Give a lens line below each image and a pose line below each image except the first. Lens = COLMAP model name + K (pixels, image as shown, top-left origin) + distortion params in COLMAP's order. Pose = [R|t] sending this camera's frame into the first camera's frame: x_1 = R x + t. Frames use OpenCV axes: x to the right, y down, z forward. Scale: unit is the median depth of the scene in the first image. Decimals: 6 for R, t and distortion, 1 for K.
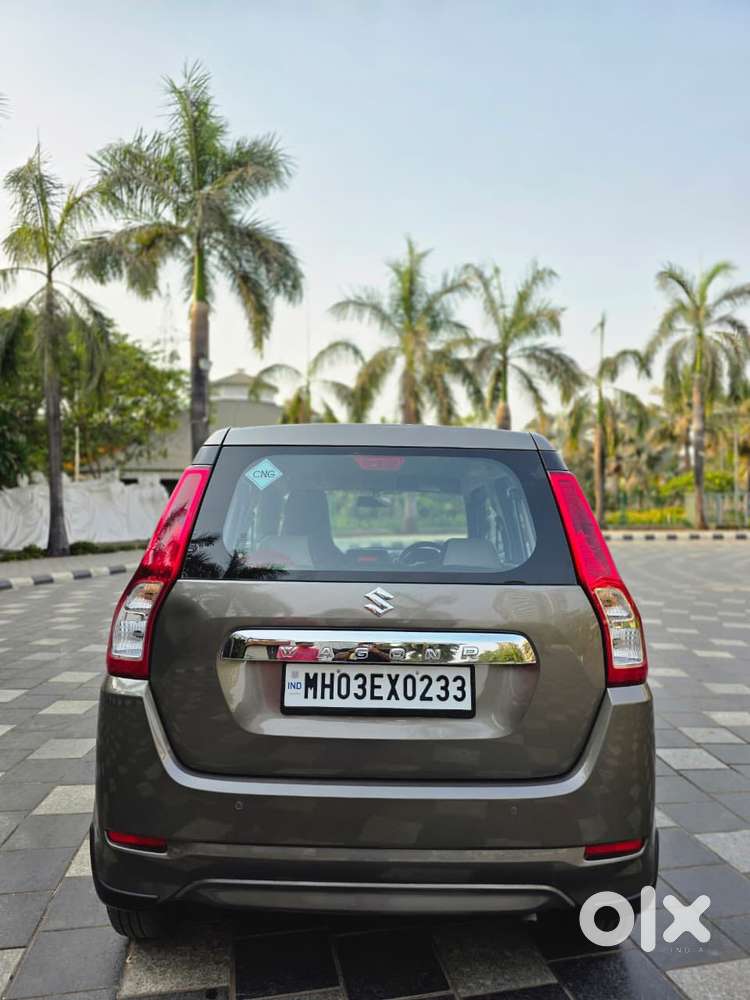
lens RADIAL K [[664.1, 0, 368.0], [0, 664.1, 469.2], [0, 0, 1]] dist [0.042817, -0.041295]
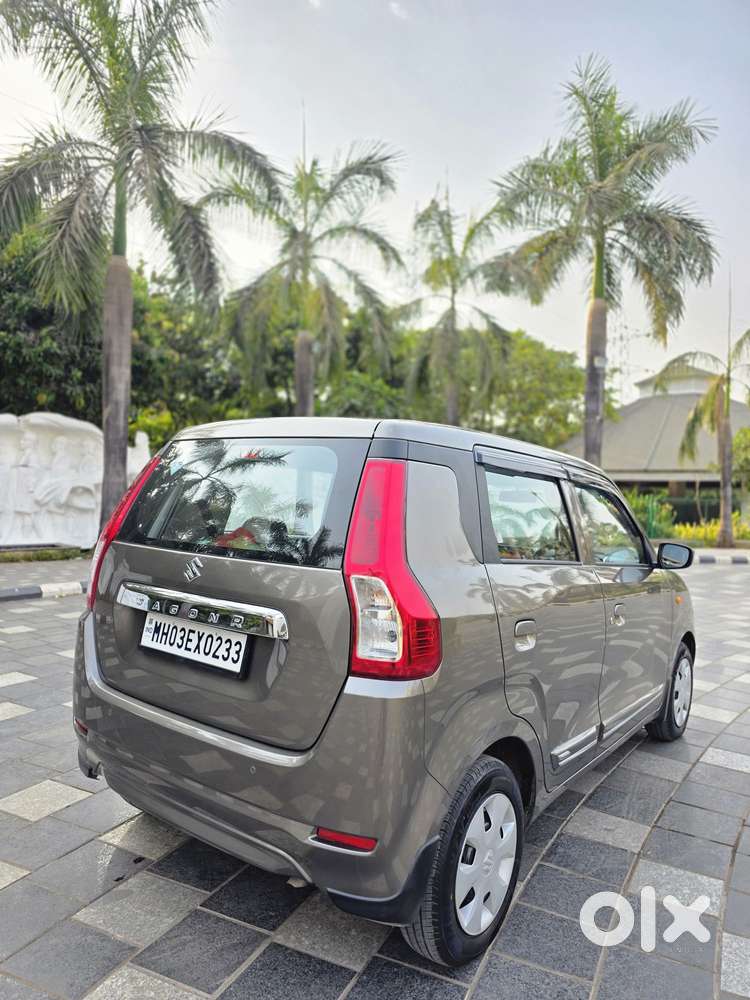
lens RADIAL K [[664.1, 0, 392.4], [0, 664.1, 475.6], [0, 0, 1]] dist [0.042817, -0.041295]
pose [[0.808077, -0.000142, -0.589077, 0.098024], [0.005031, 0.999965, 0.006660, 0.002783], [0.589056, -0.008345, 0.808049, 0.025241]]
